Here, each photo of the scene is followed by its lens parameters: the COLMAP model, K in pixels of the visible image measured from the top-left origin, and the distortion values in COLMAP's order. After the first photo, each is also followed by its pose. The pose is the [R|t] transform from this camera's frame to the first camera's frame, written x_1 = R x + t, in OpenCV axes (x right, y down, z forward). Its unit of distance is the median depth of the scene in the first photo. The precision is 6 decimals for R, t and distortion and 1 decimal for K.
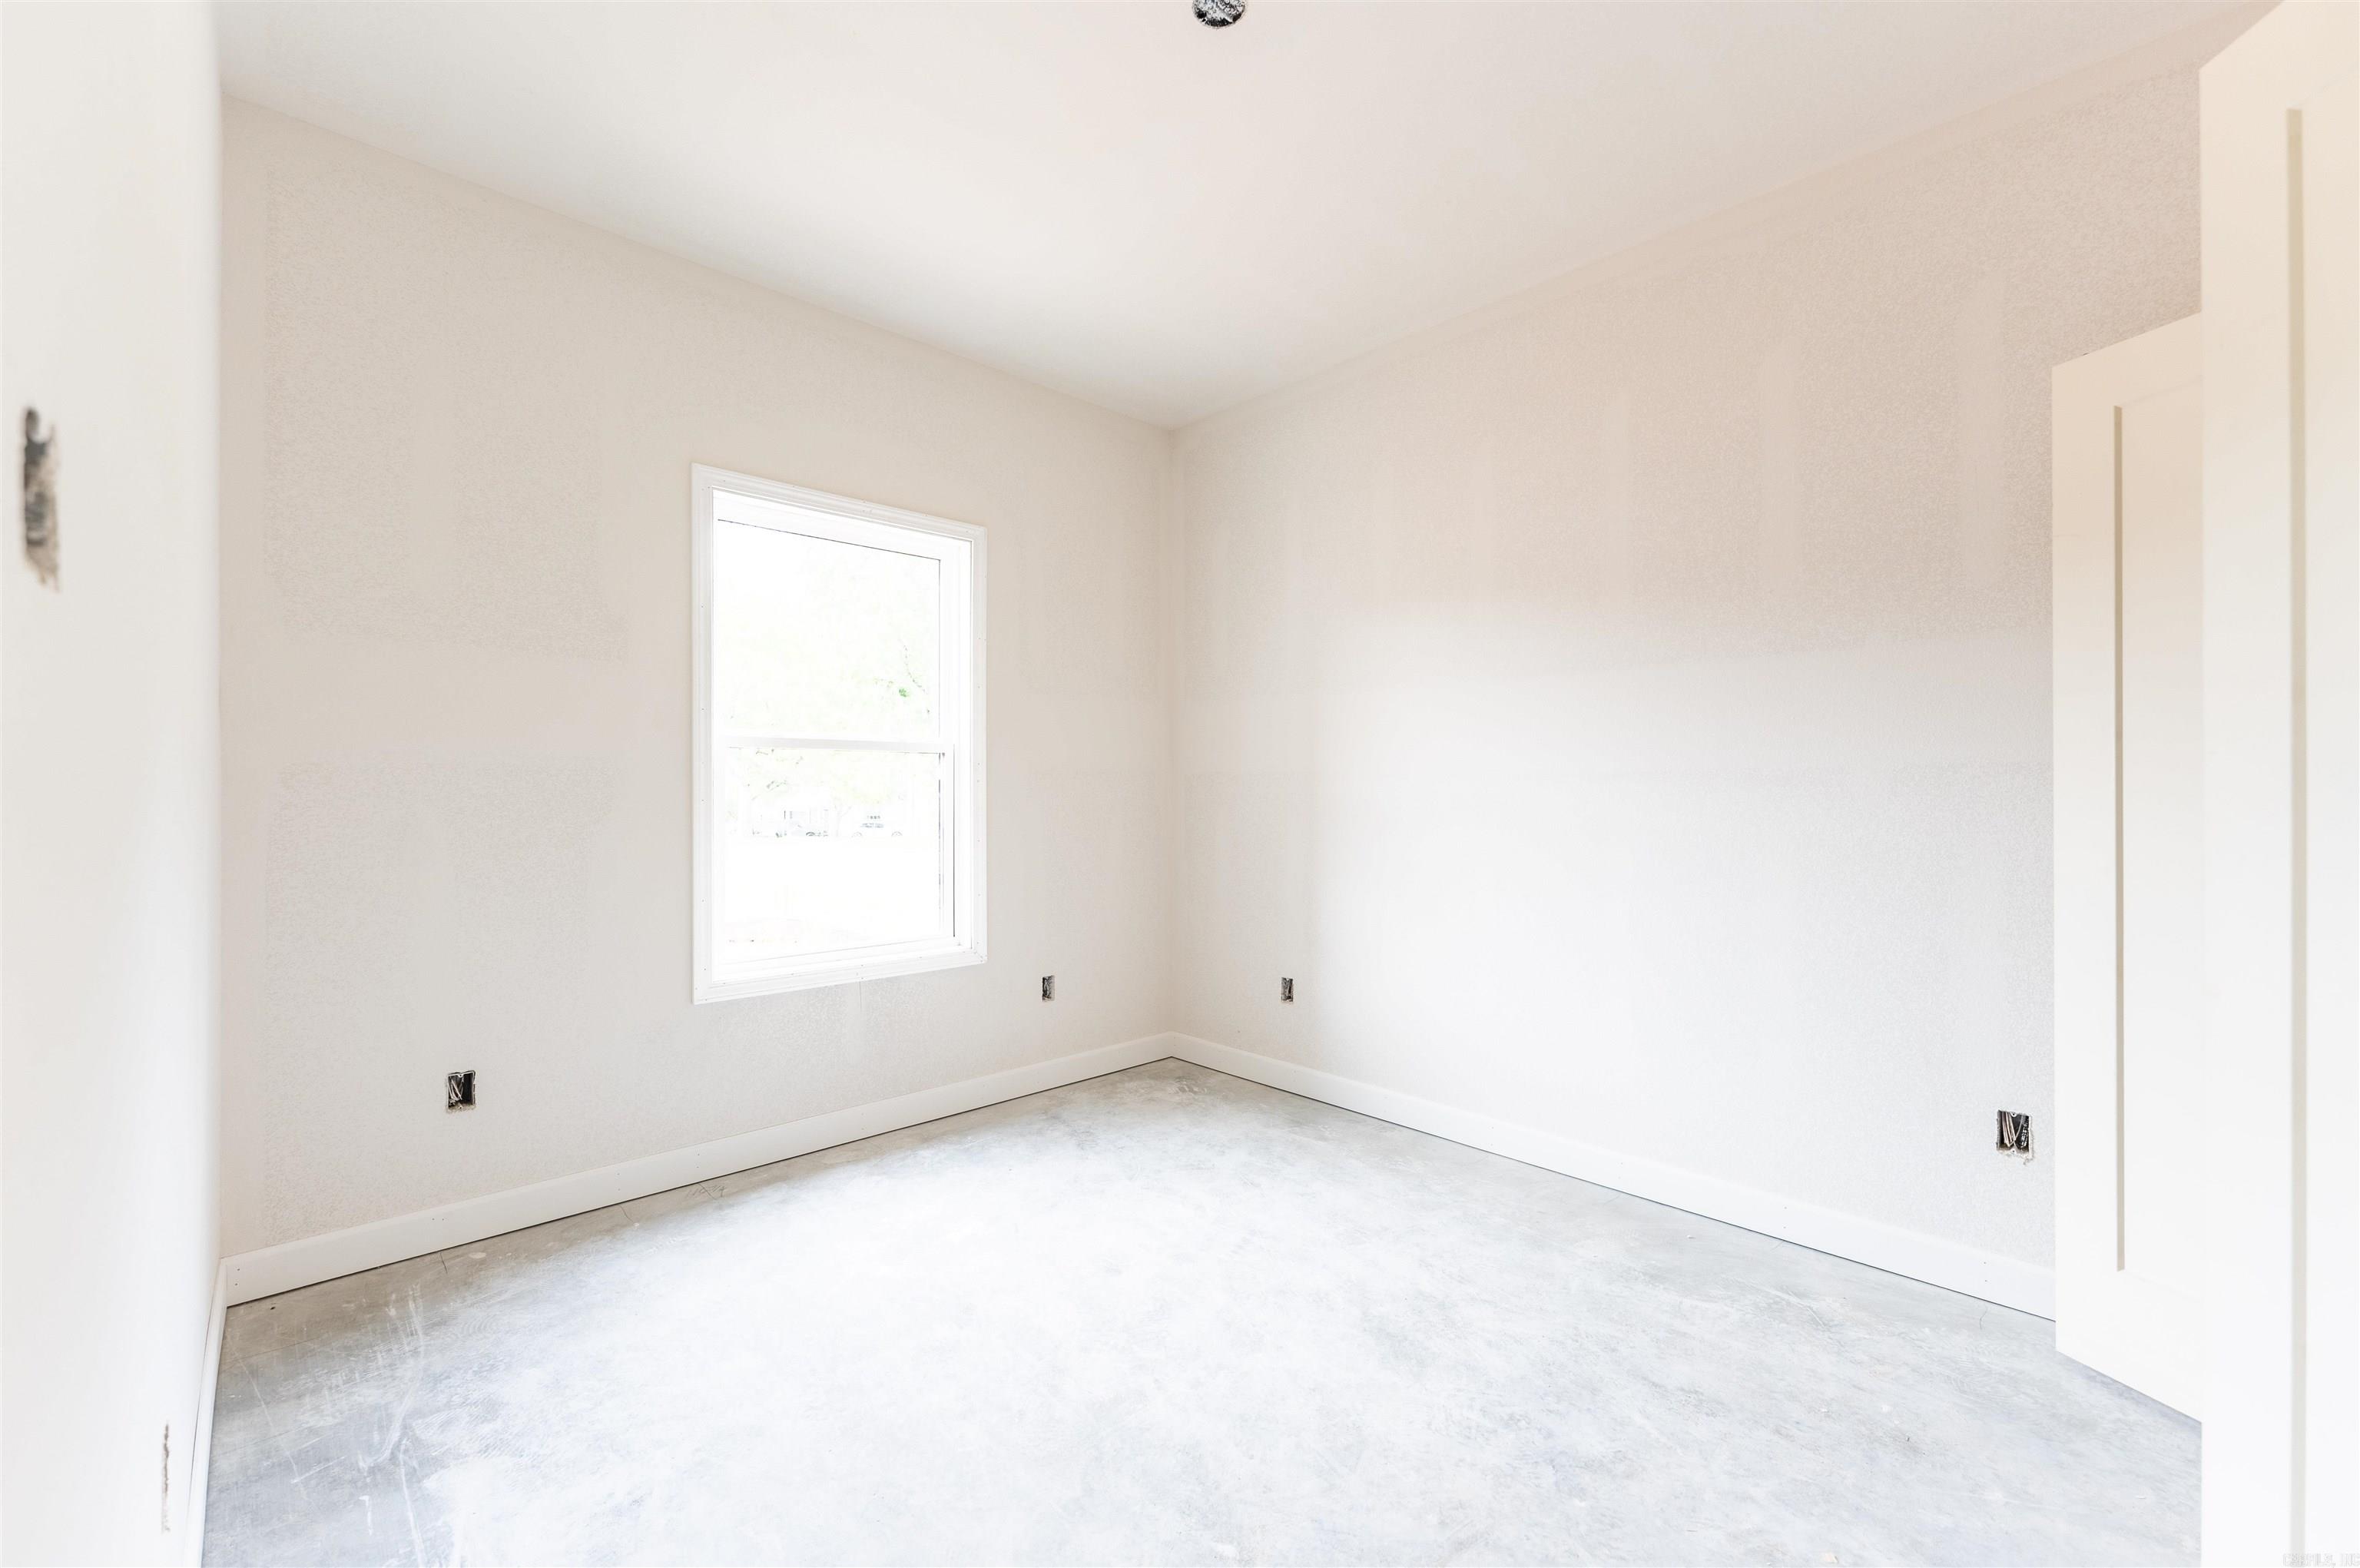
lens RADIAL K [[949.3, 0, 1171.5], [0, 949.3, 785.1], [0, 0, 1]] dist [0.000021, -0.000014]
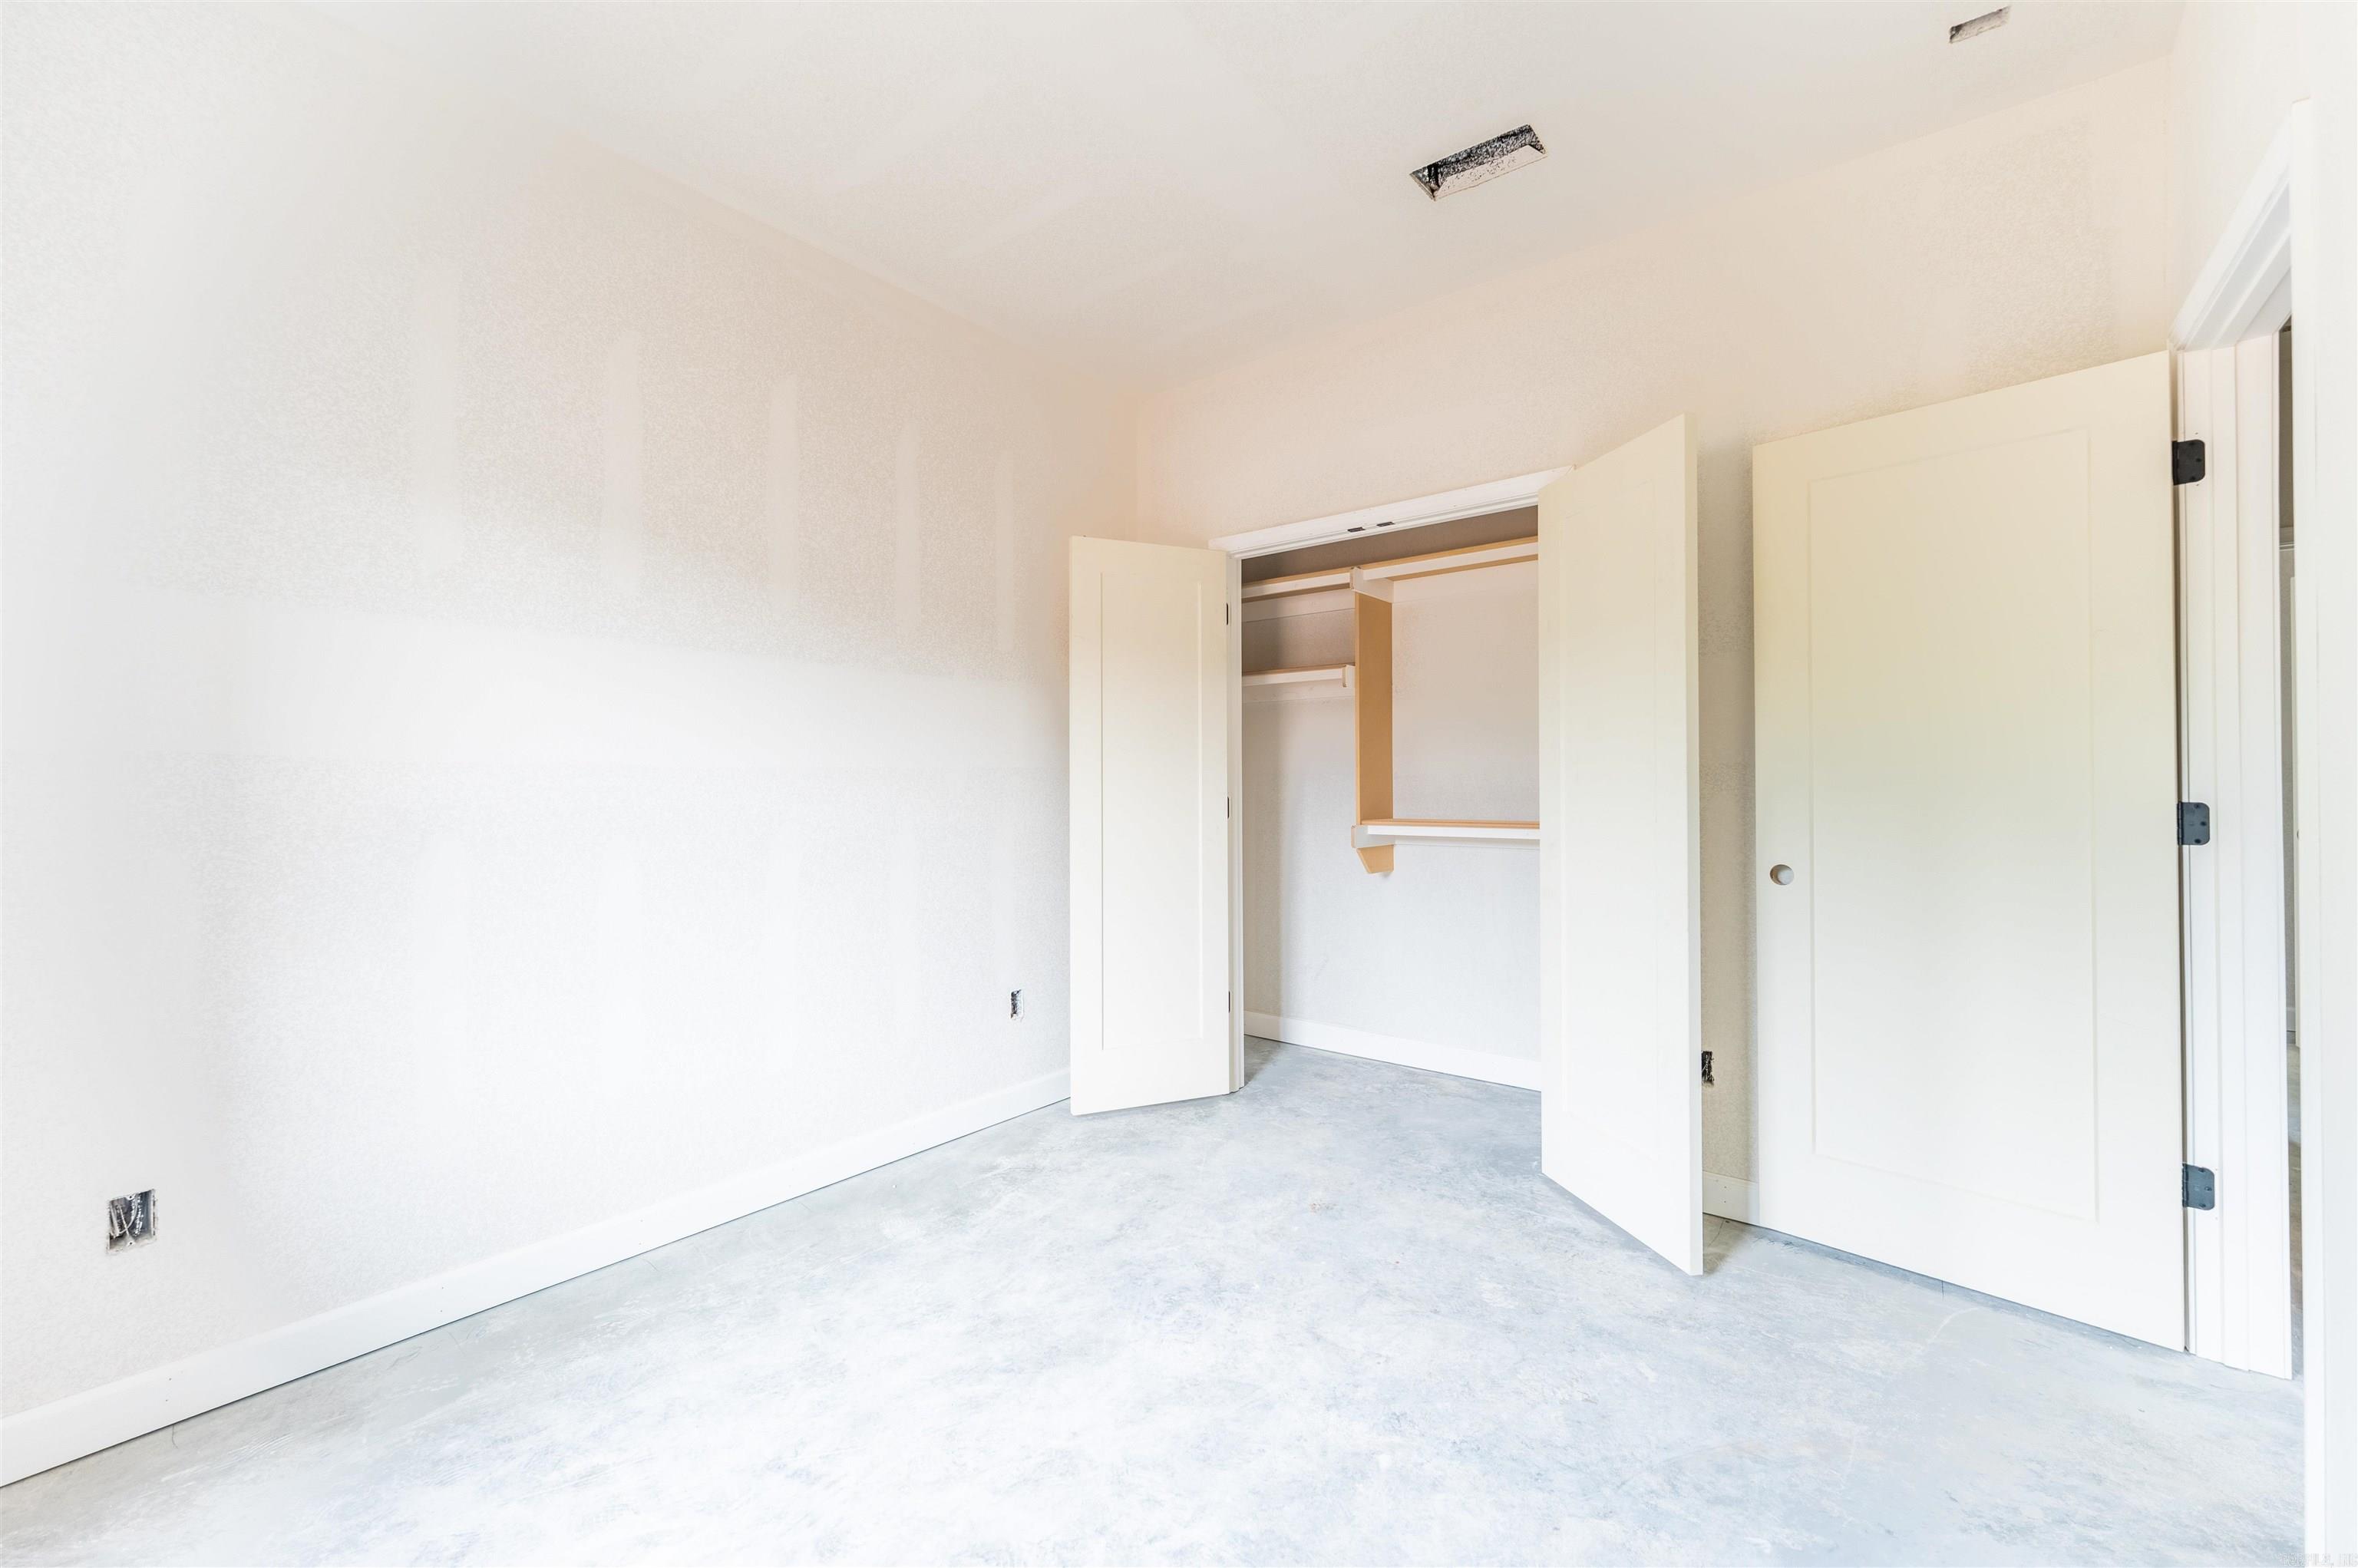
lens RADIAL K [[948.4, 0, 1170.5], [0, 948.4, 785.1], [0, 0, 1]] dist [0.000021, -0.000014]
pose [[-0.144605, 0.000409, 0.989489, -0.692644], [-0.006085, 0.999981, -0.001303, 0.002556], [-0.989471, -0.006209, -0.144600, 0.959807]]
